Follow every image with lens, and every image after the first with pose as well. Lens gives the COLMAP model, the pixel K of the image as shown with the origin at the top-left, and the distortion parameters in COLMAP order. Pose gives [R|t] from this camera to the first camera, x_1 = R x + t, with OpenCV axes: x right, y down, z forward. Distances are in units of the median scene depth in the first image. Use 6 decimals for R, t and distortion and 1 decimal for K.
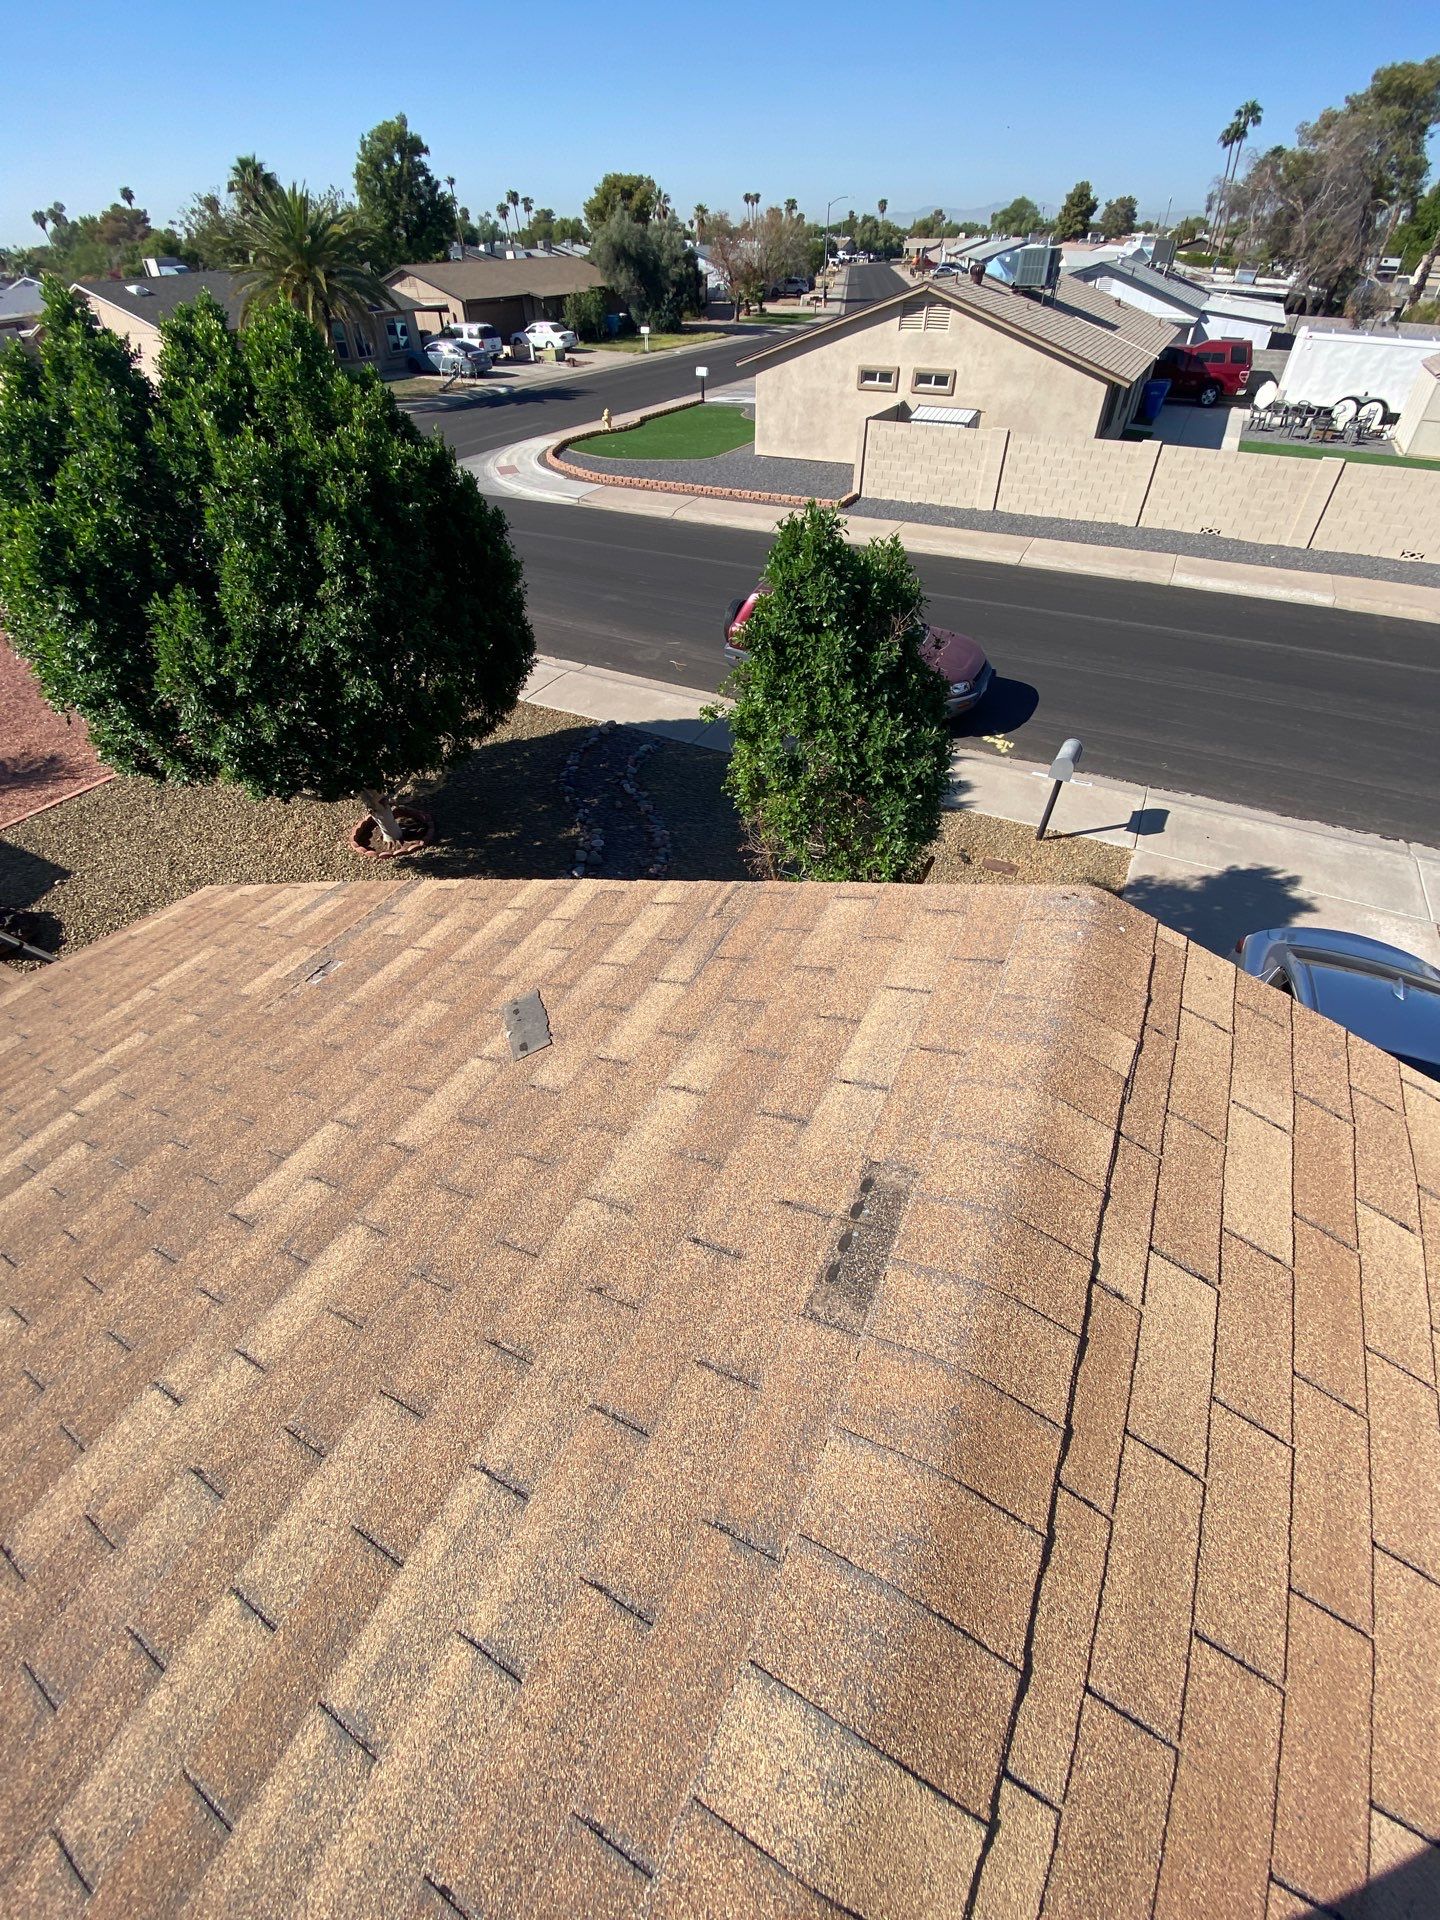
lens RADIAL K [[814.1, 0, 723.3], [0, 814.1, 940.0], [0, 0, 1]] dist [-0.008340, -0.009945]
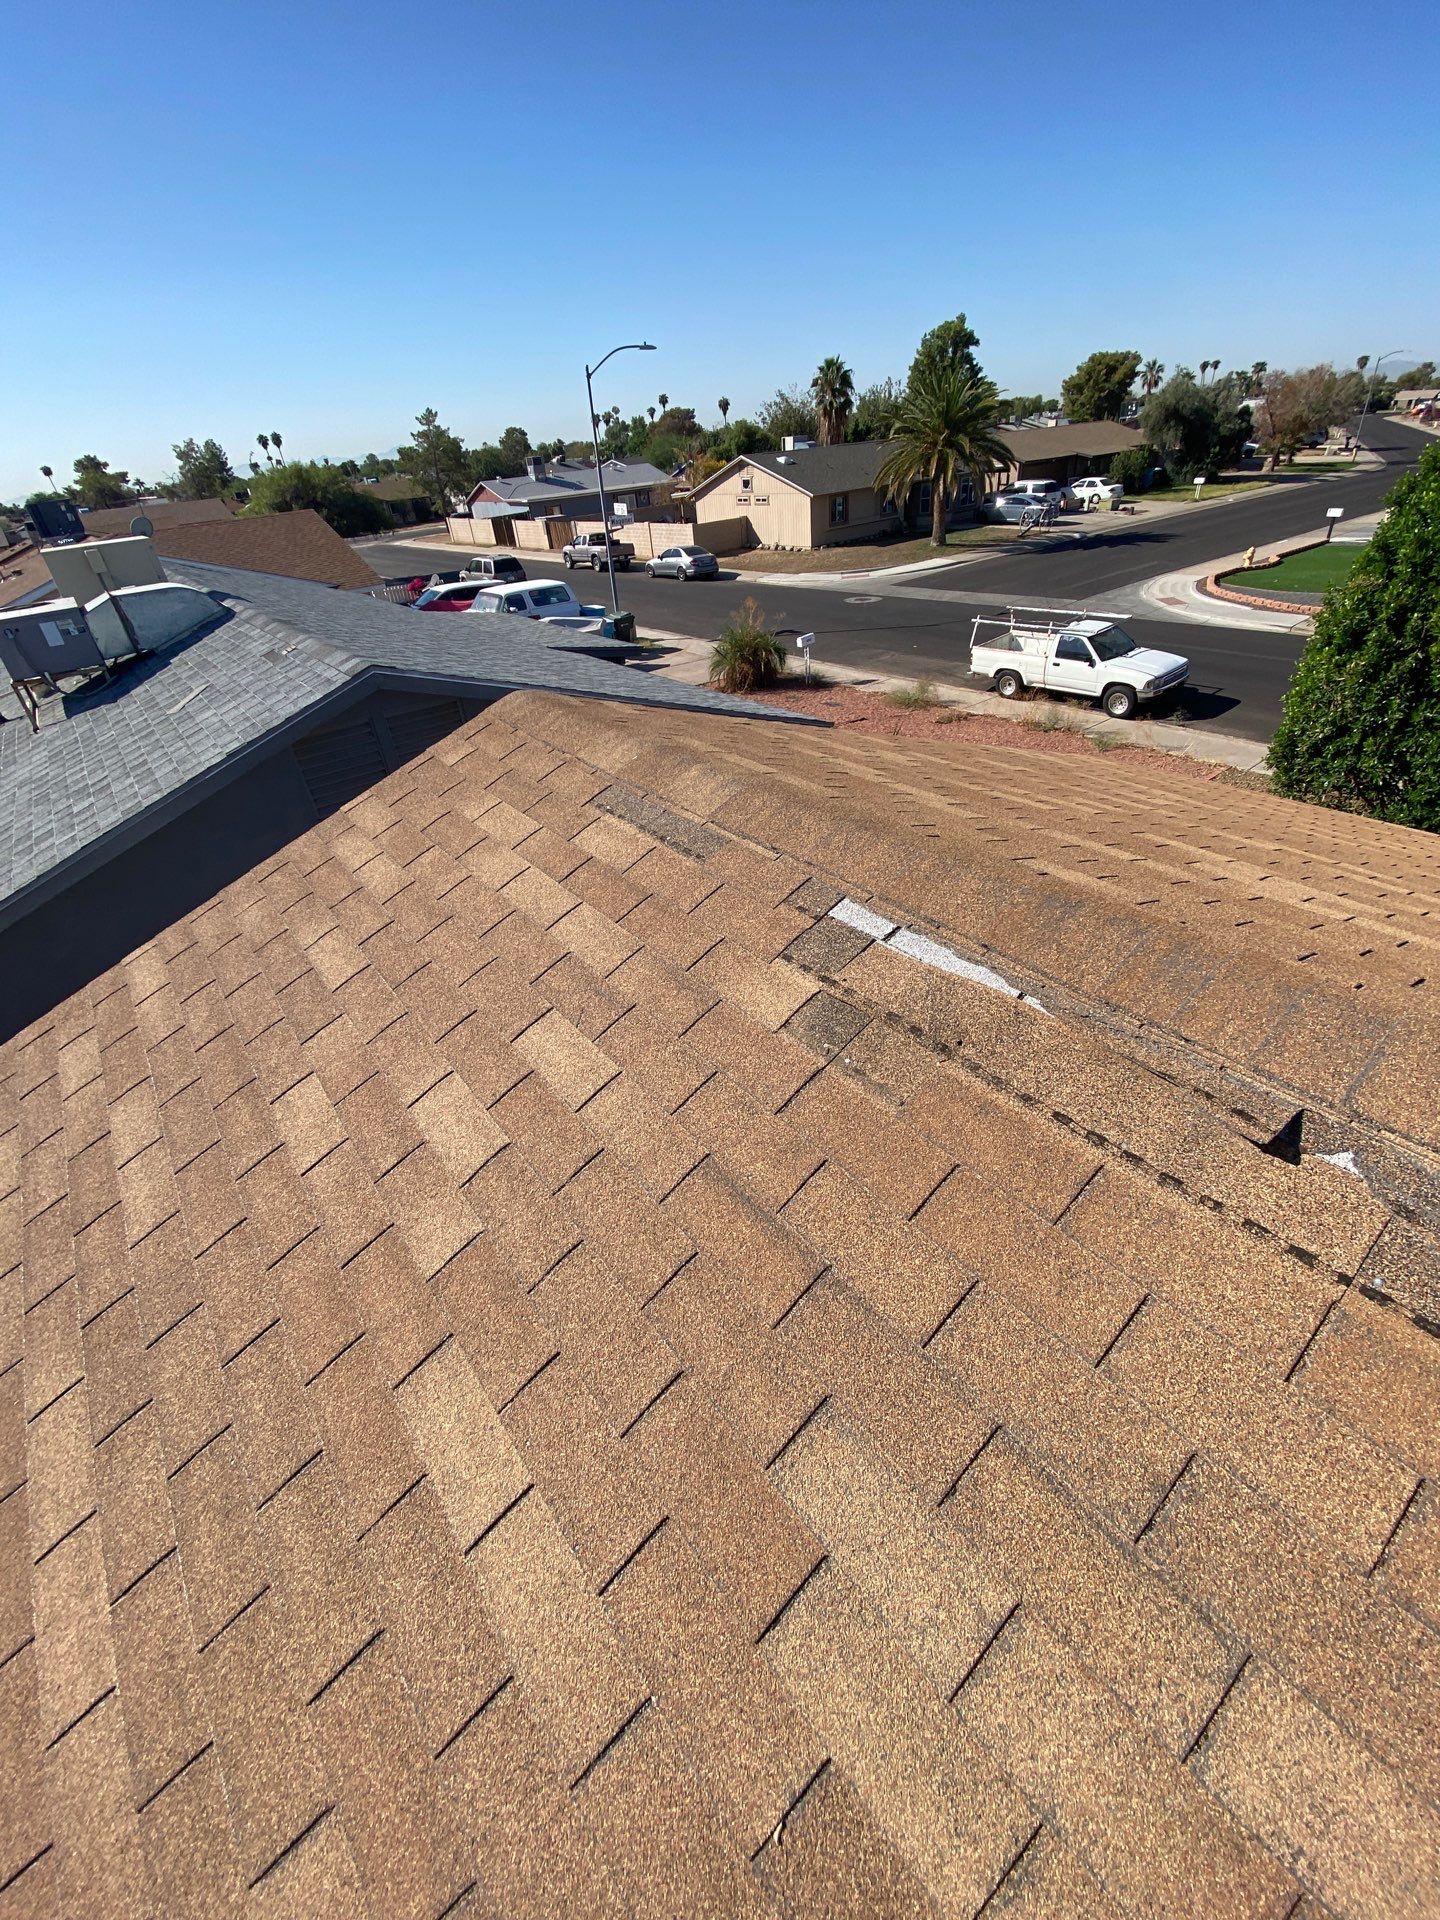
lens RADIAL K [[763.1, 0, 712.3], [0, 763.1, 945.8], [0, 0, 1]] dist [0.005106, -0.010391]
pose [[0.915029, 0.172085, -0.364842, -0.341456], [-0.213800, 0.973848, -0.076877, 0.055592], [0.342071, 0.148348, 0.927890, -0.052717]]
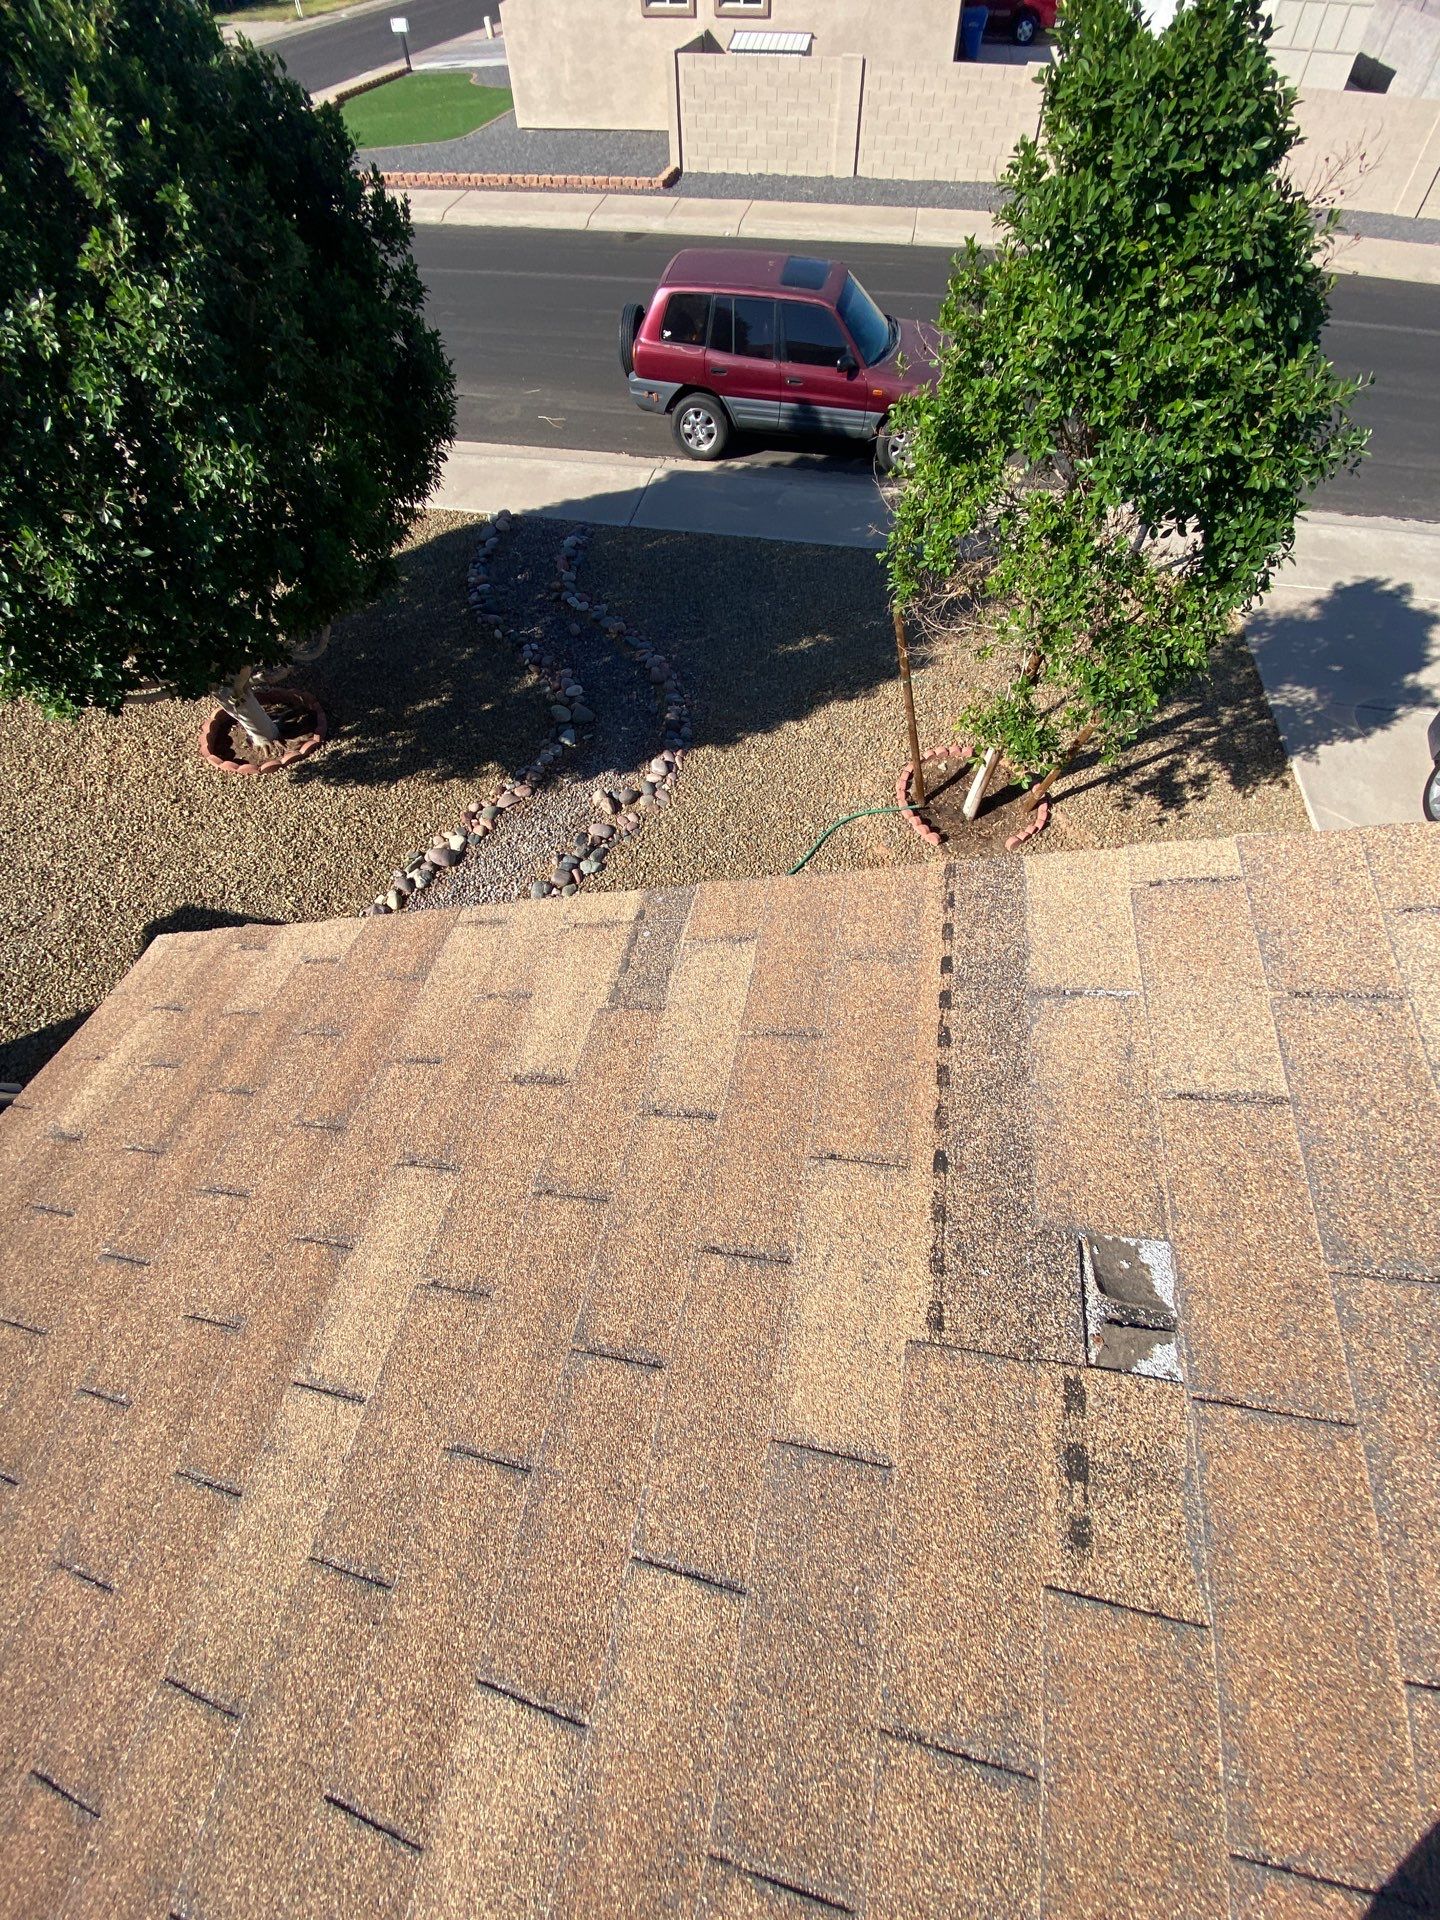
lens RADIAL K [[814.1, 0, 714.7], [0, 814.1, 942.5], [0, 0, 1]] dist [-0.008340, -0.009945]
pose [[0.958512, -0.232343, 0.165142, -0.073388], [0.189551, 0.952211, 0.239508, -0.020154], [-0.212898, -0.198268, 0.956747, 0.092511]]
